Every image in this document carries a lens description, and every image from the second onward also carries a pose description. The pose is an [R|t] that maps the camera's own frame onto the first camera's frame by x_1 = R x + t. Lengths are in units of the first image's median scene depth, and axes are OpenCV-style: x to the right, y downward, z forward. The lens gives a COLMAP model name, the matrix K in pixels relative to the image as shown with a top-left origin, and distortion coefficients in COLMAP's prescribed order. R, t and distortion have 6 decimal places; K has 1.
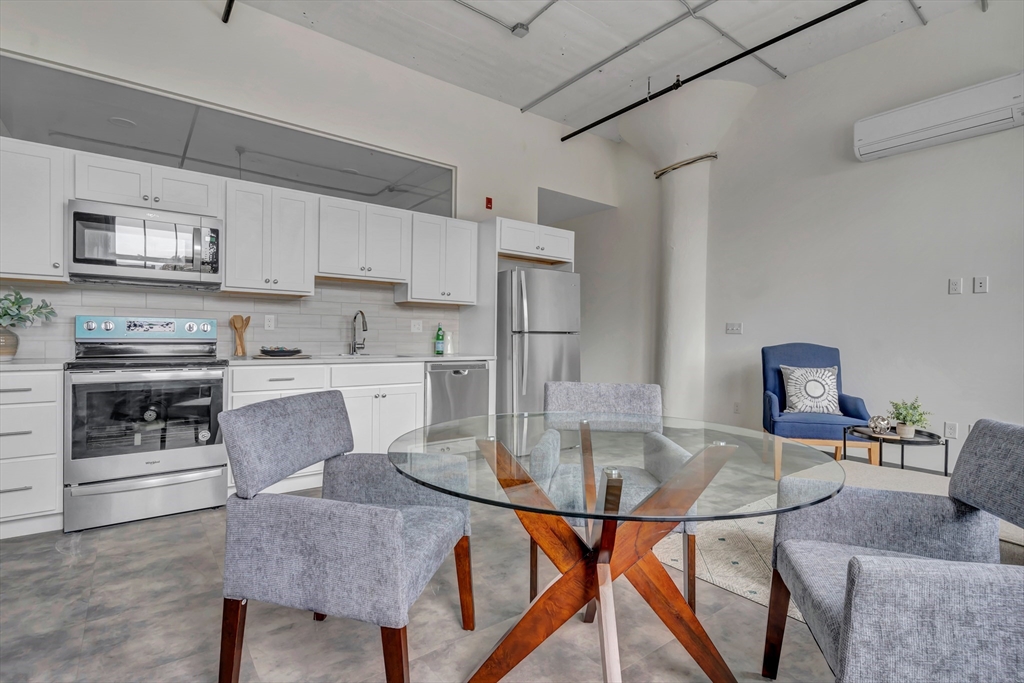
lens RADIAL K [[500.8, 0, 508.4], [0, 500.8, 339.8], [0, 0, 1]] dist [0.003888, 0.001353]
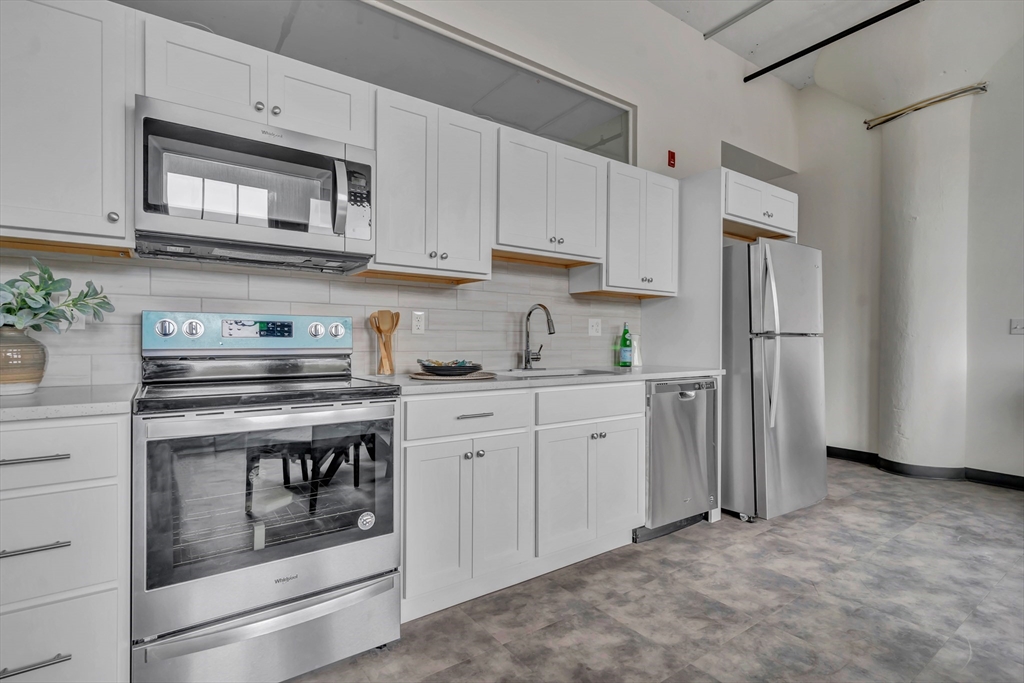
lens RADIAL K [[500.8, 0, 509.2], [0, 500.8, 339.6], [0, 0, 1]] dist [0.003888, 0.001353]
pose [[0.999415, -0.008457, -0.033126, -0.347768], [0.008130, 0.999917, -0.010001, -0.004625], [0.033208, 0.009726, 0.999401, 0.361476]]
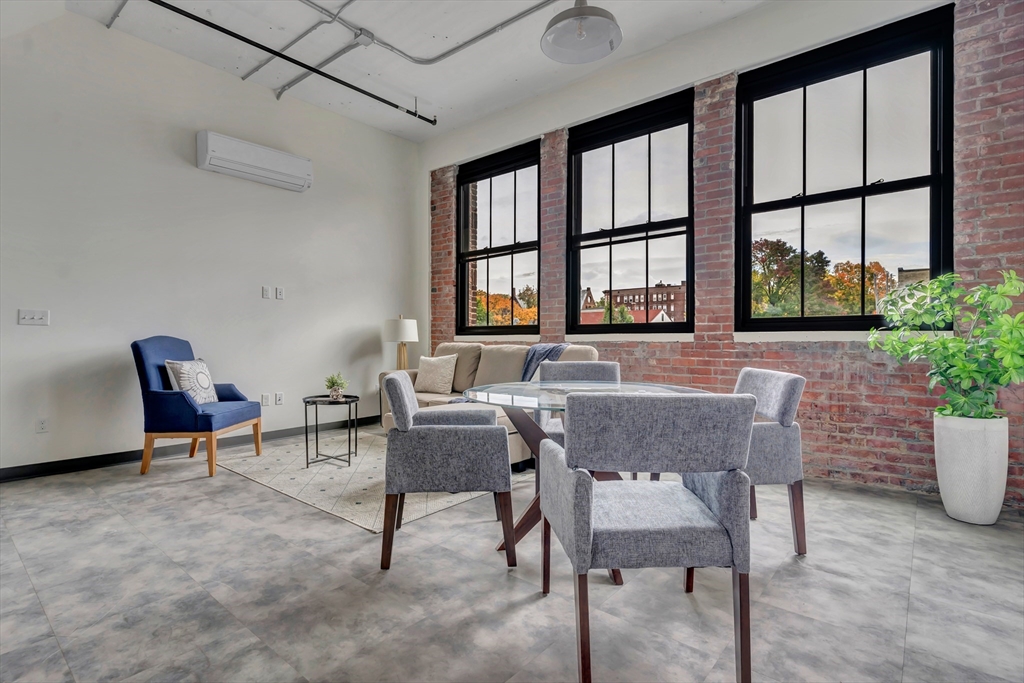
lens RADIAL K [[500.8, 0, 505.2], [0, 500.8, 343.2], [0, 0, 1]] dist [0.003888, 0.001353]
pose [[-0.224466, -0.016901, 0.974335, -0.623257], [0.005568, 0.999811, 0.018626, 0.007808], [-0.974466, 0.009606, -0.224329, 0.759700]]
